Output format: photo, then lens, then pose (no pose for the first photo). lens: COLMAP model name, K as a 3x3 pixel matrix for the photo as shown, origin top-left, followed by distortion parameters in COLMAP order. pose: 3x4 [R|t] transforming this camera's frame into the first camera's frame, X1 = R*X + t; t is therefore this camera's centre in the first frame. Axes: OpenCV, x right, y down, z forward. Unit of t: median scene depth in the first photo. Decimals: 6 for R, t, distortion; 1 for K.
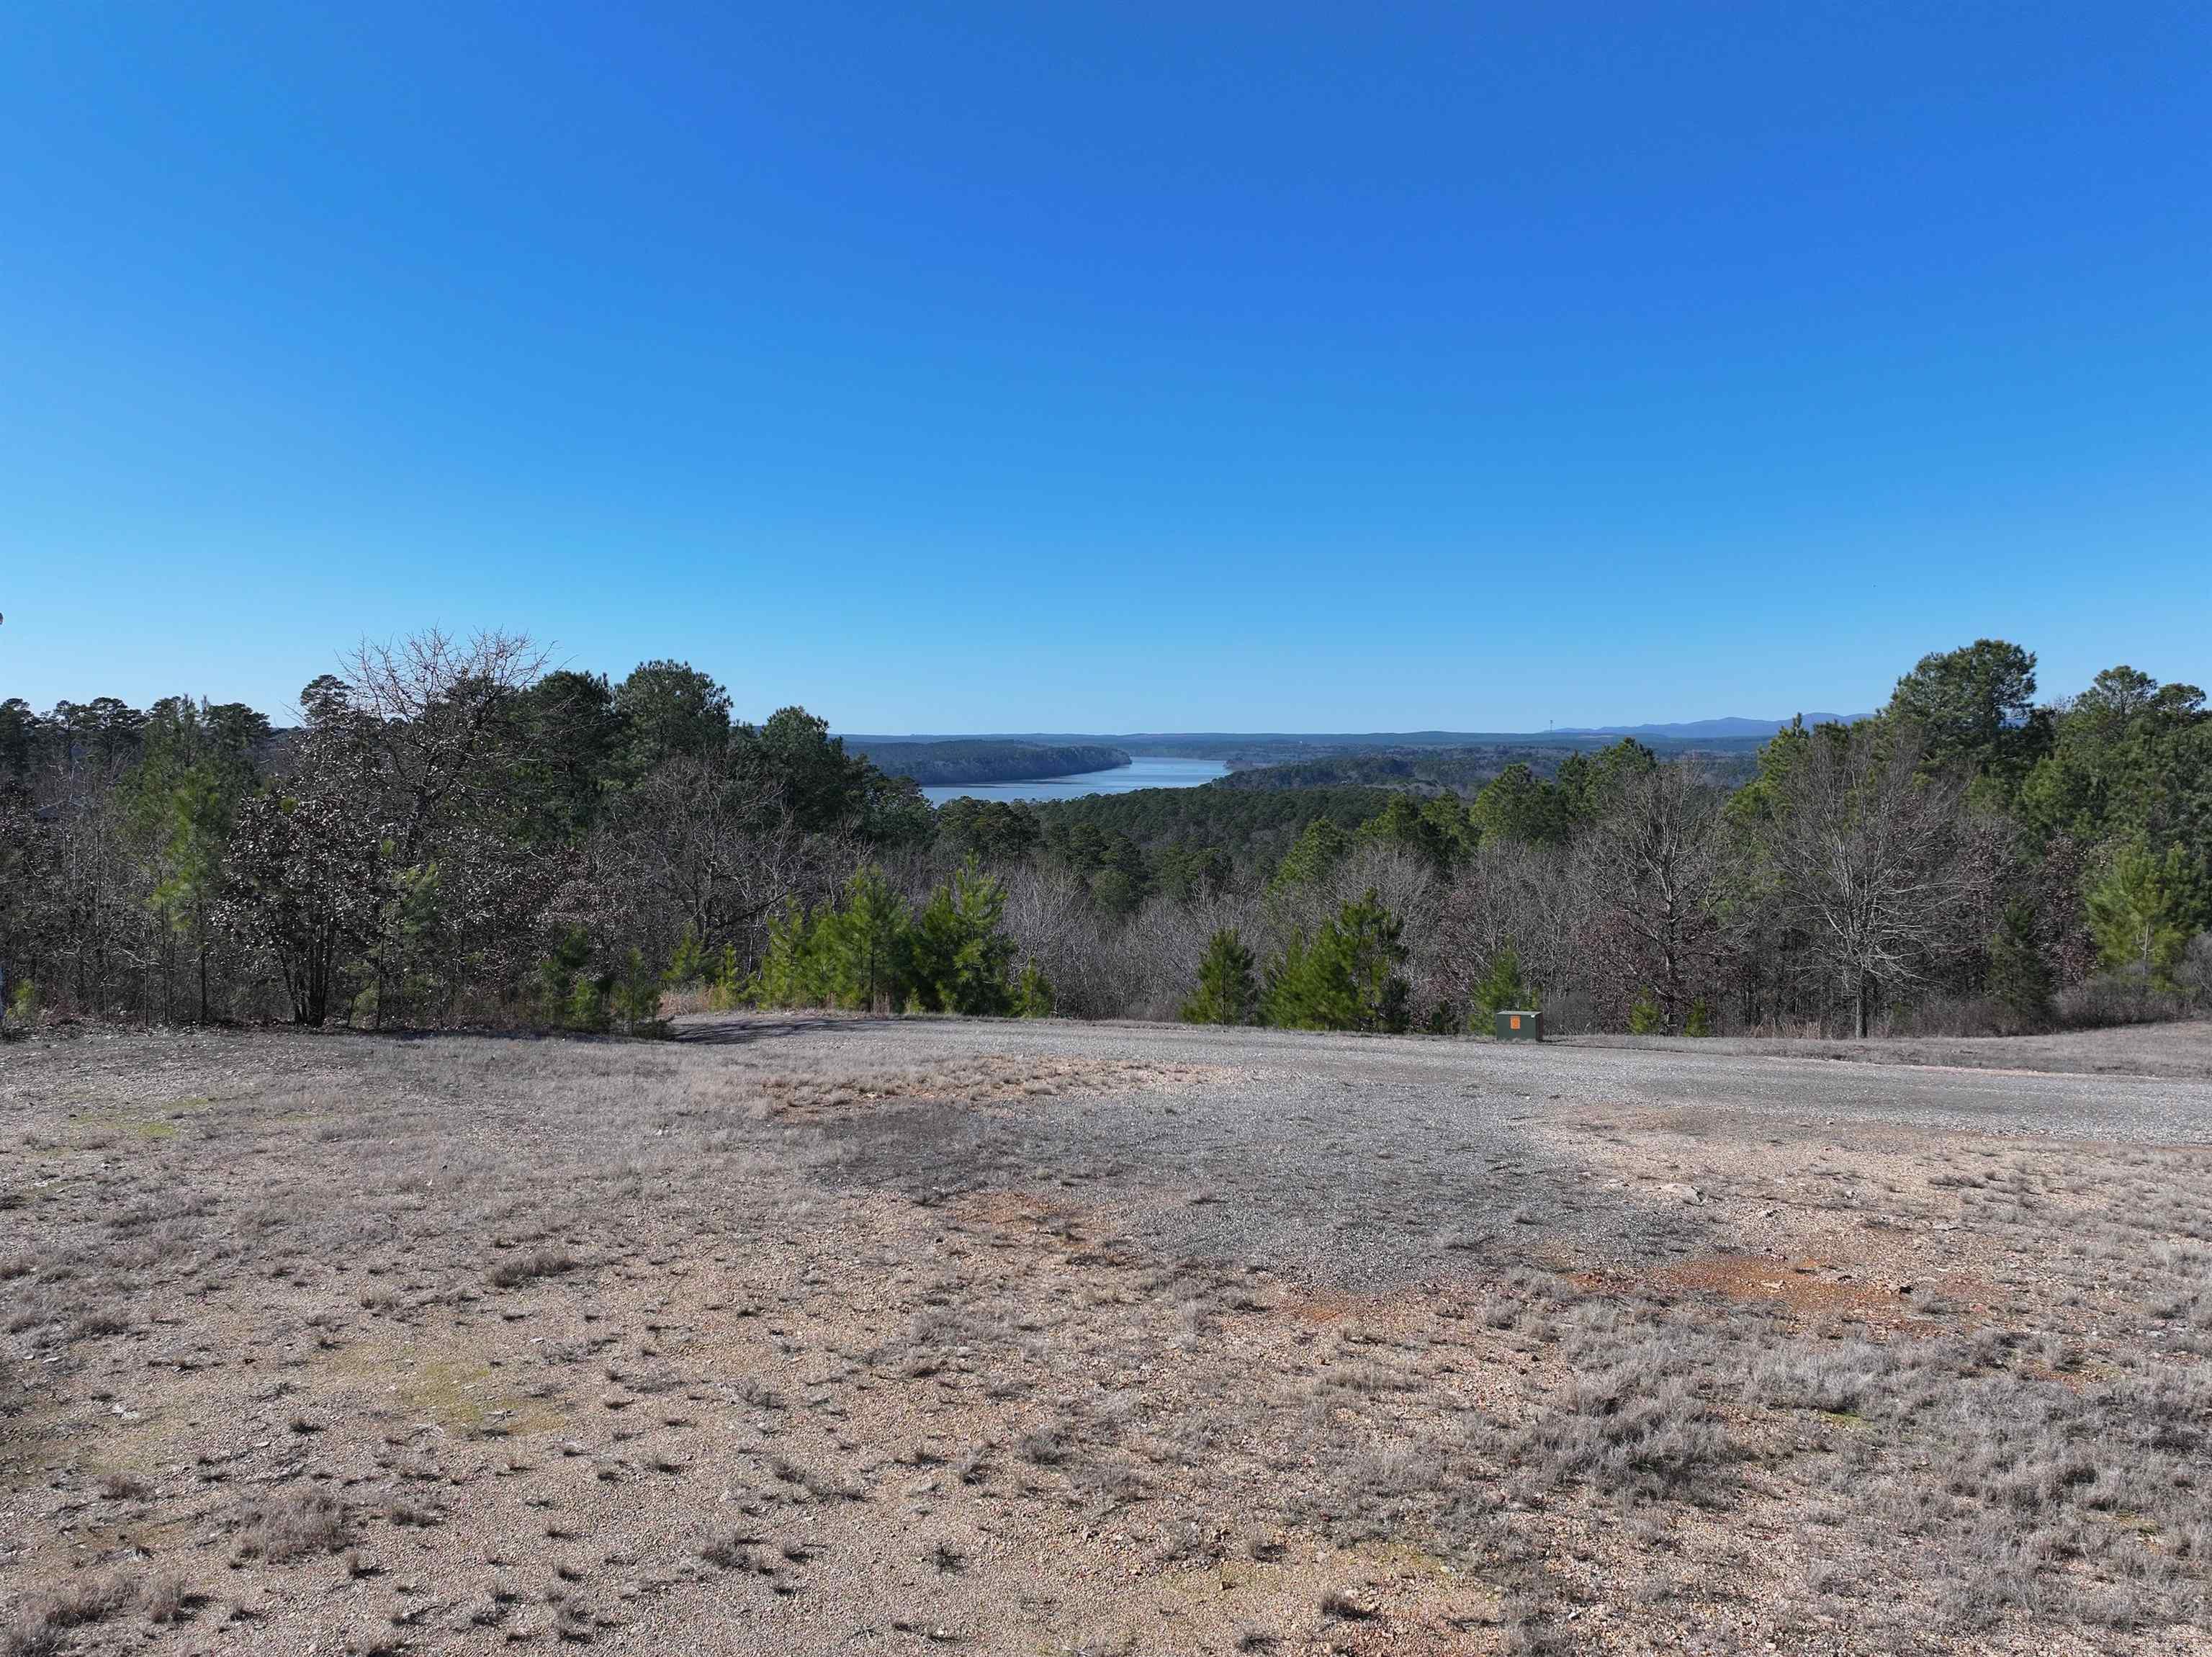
lens RADIAL K [[1575.2, 0, 1106.4], [0, 1575.2, 831.6], [0, 0, 1]] dist [0.008472, 0.005830]
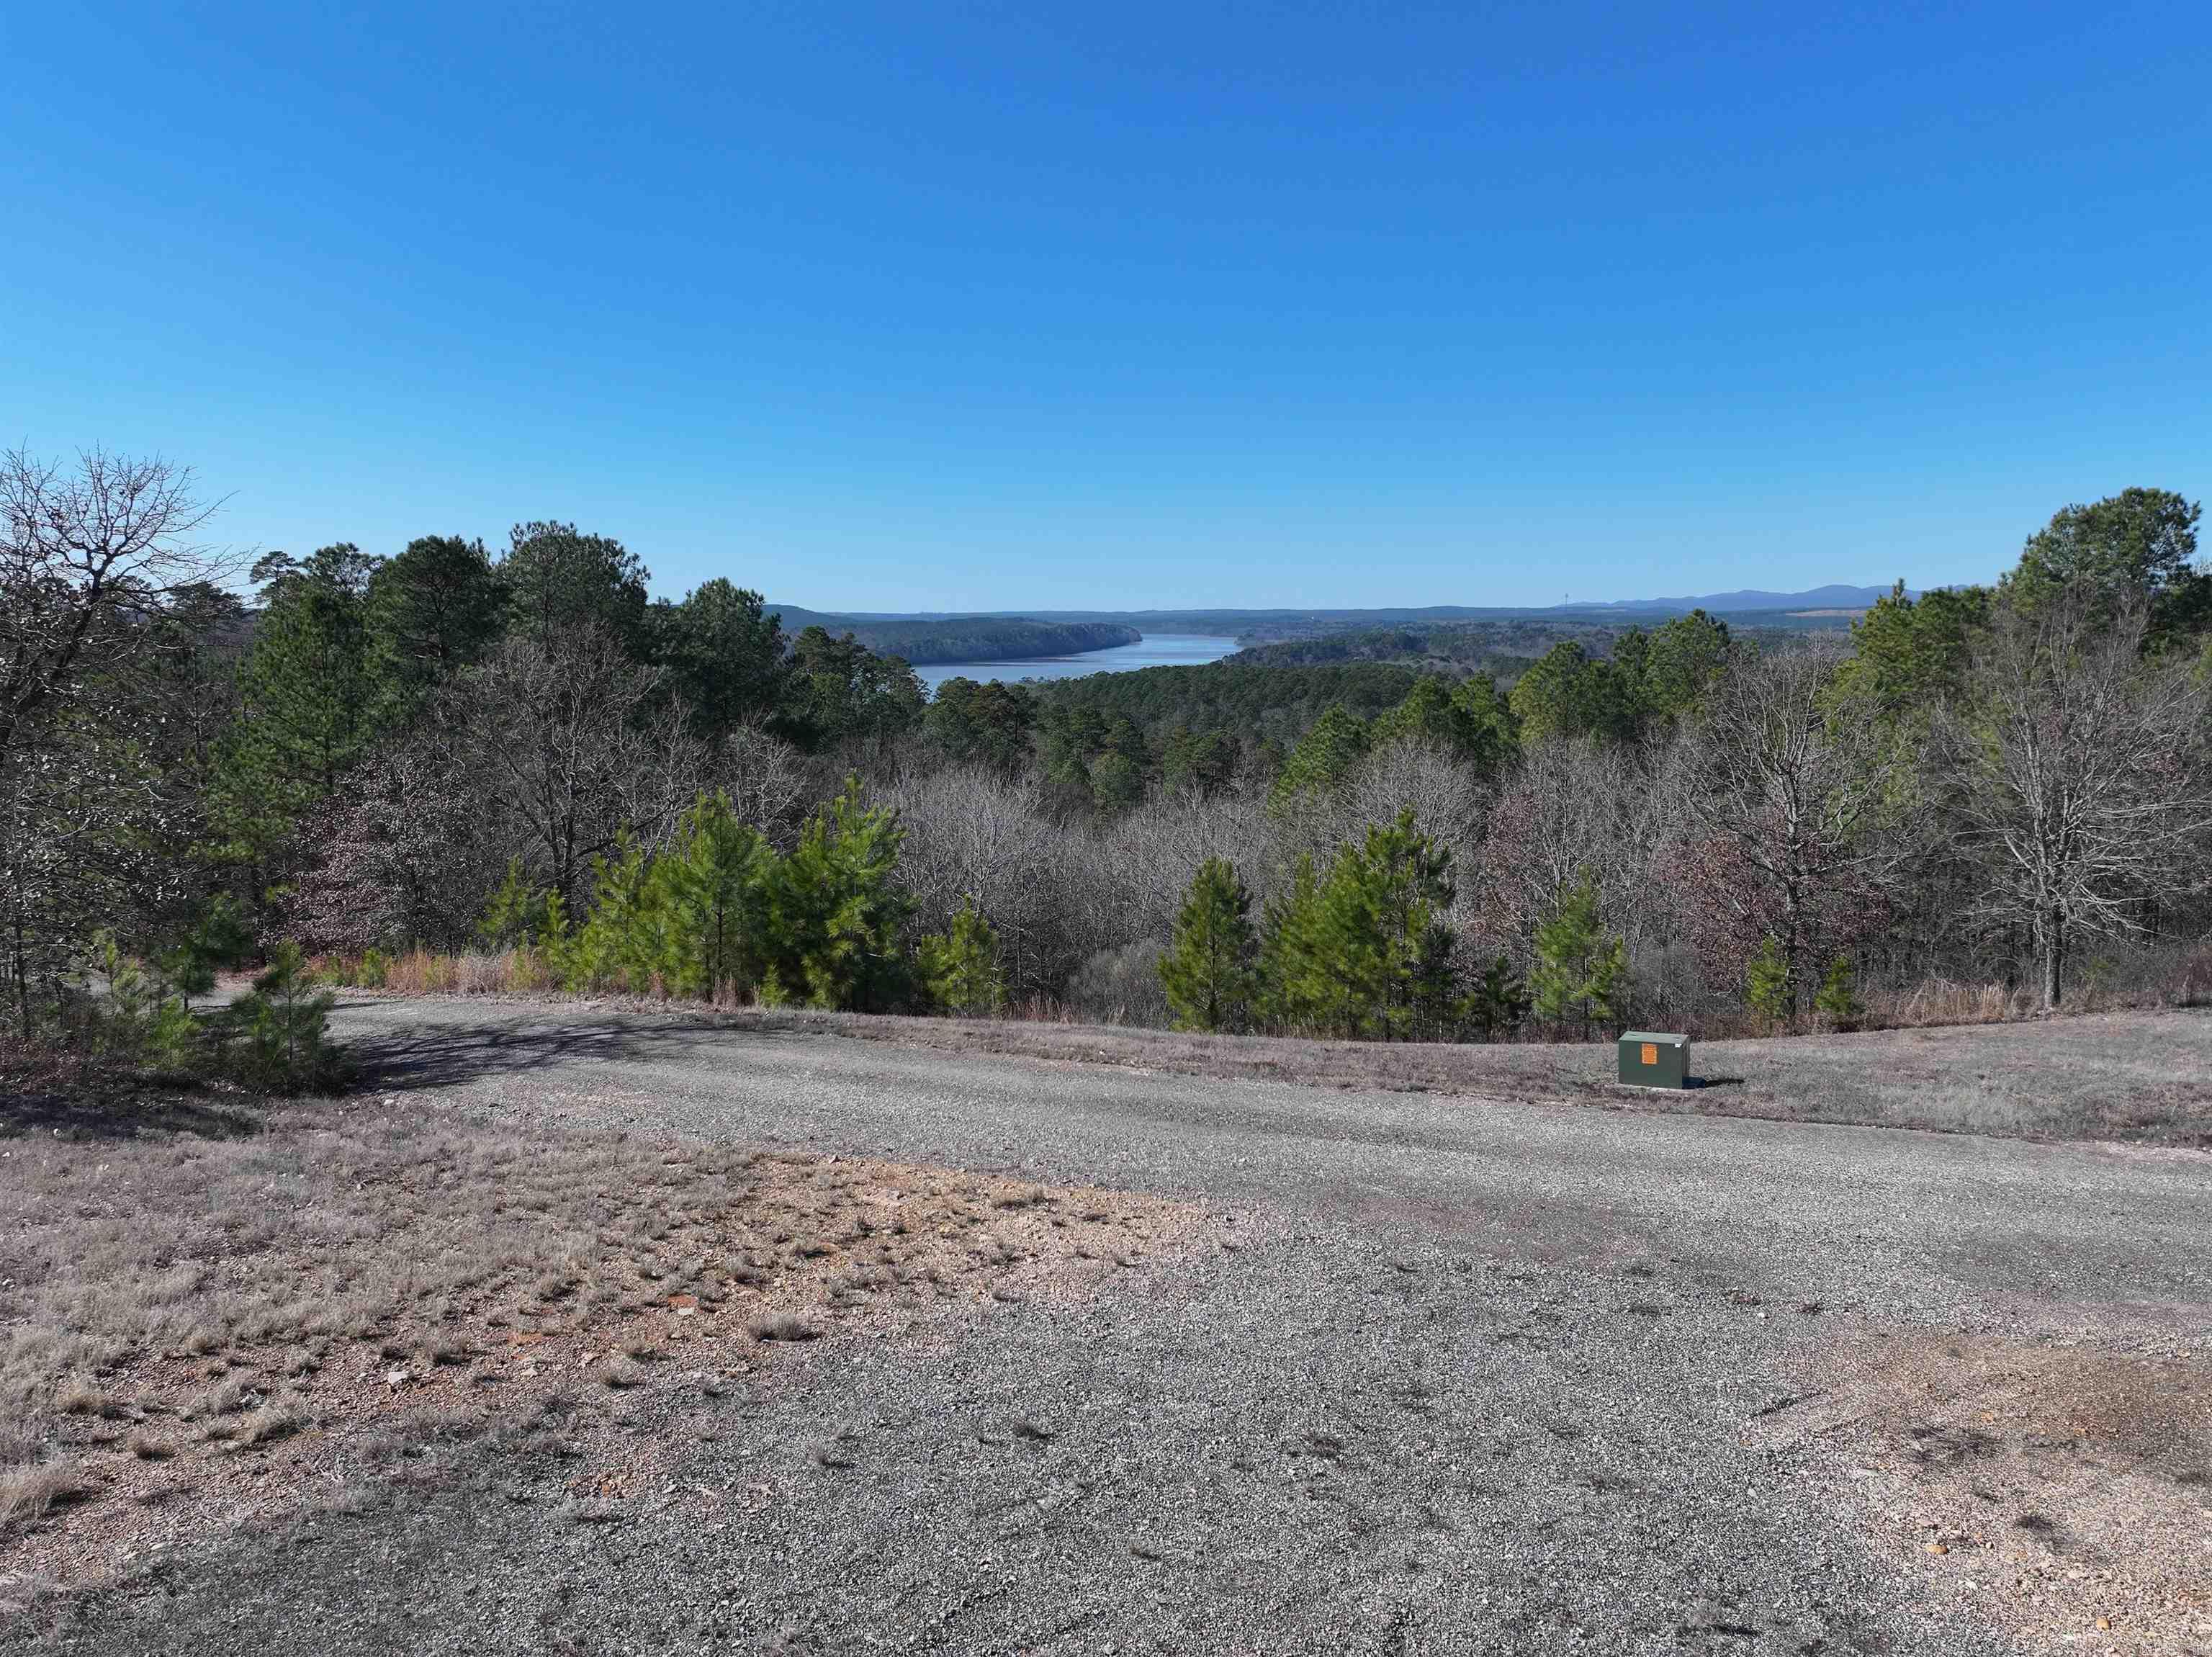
lens RADIAL K [[1575.2, 0, 1106.4], [0, 1575.2, 816.4], [0, 0, 1]] dist [0.008472, 0.005830]
pose [[0.999963, -0.004622, -0.007261, 0.018122], [0.005104, 0.997682, 0.067853, -0.008068], [0.006930, -0.067887, 0.997669, 0.150253]]
